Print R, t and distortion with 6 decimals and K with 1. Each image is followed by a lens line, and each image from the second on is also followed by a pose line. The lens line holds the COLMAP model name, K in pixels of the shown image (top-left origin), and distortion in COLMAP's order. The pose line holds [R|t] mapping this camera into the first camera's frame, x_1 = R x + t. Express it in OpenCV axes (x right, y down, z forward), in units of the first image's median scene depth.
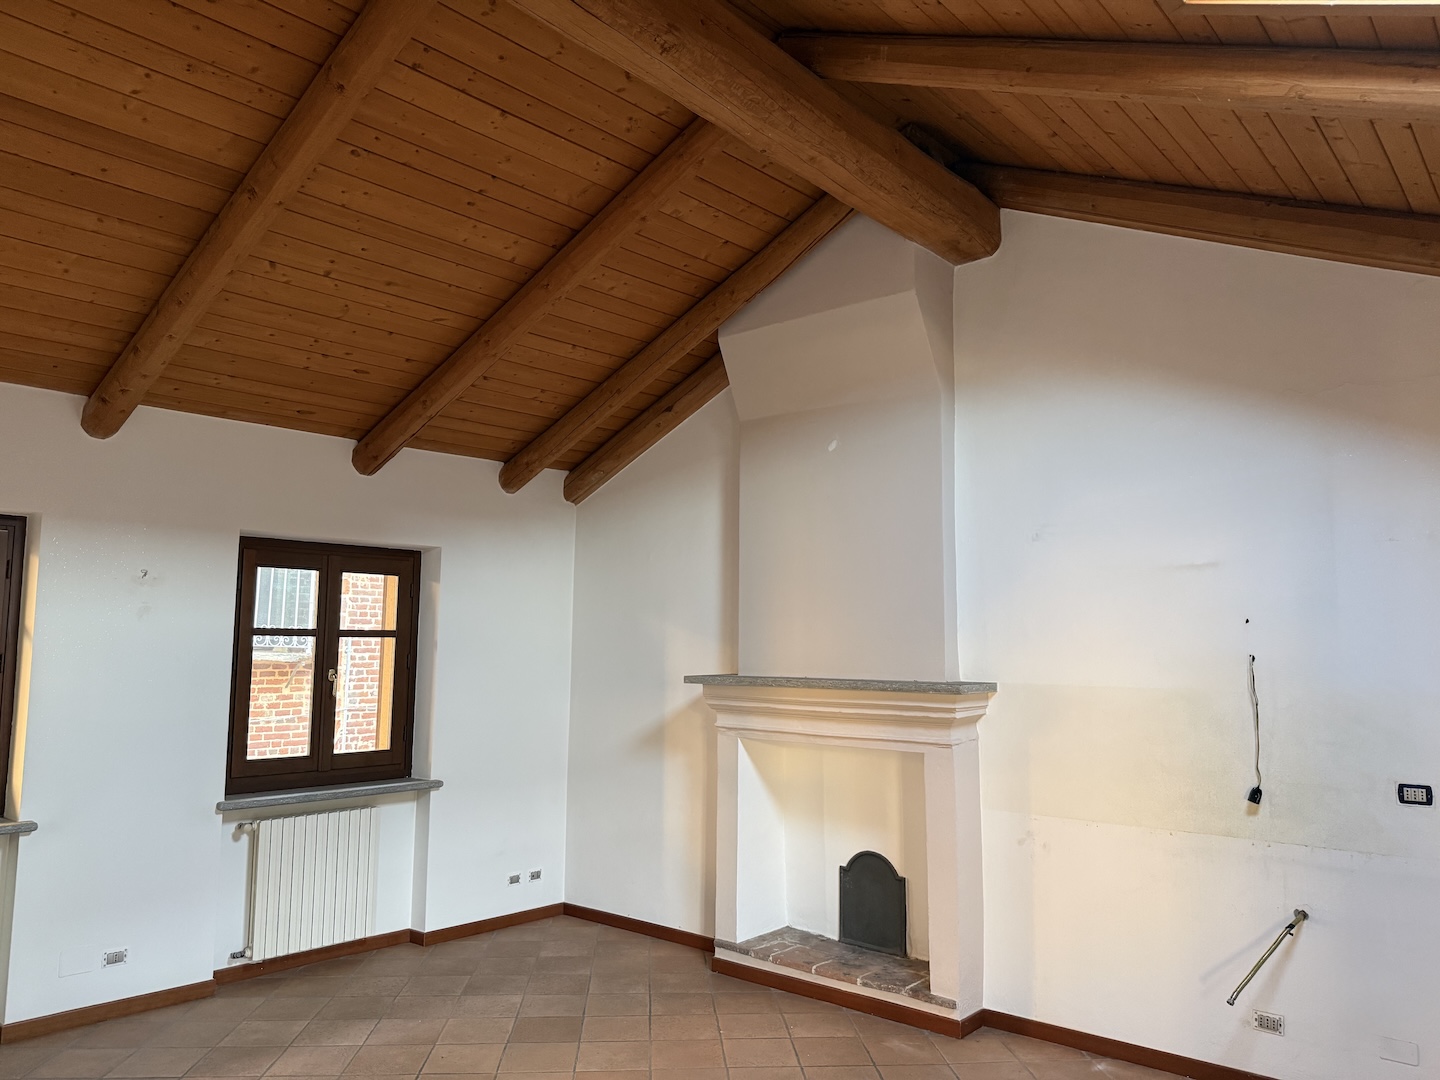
lens RADIAL K [[1012.4, 0, 709.6], [0, 1012.4, 532.4], [0, 0, 1]] dist [0.021980, -0.042288]
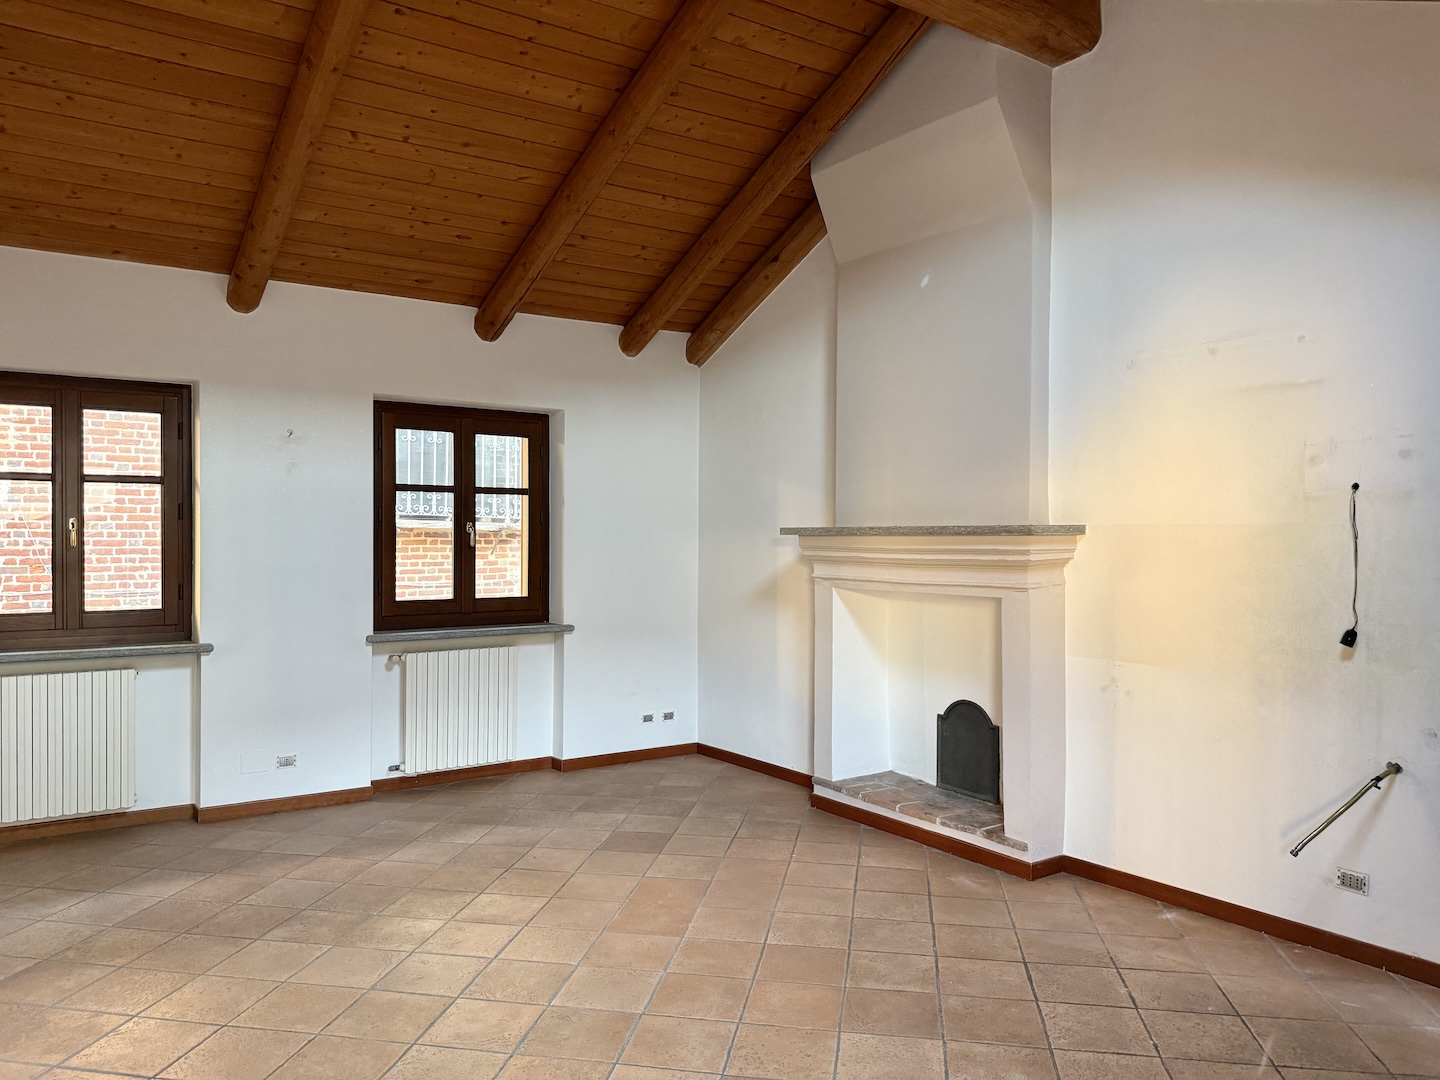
lens RADIAL K [[1012.4, 0, 714.3], [0, 1012.4, 537.4], [0, 0, 1]] dist [0.021980, -0.042288]
pose [[0.970822, -0.002805, -0.239783, 0.172996], [0.029595, 0.993689, 0.108197, 0.048135], [0.237966, -0.112137, 0.964778, 0.010909]]
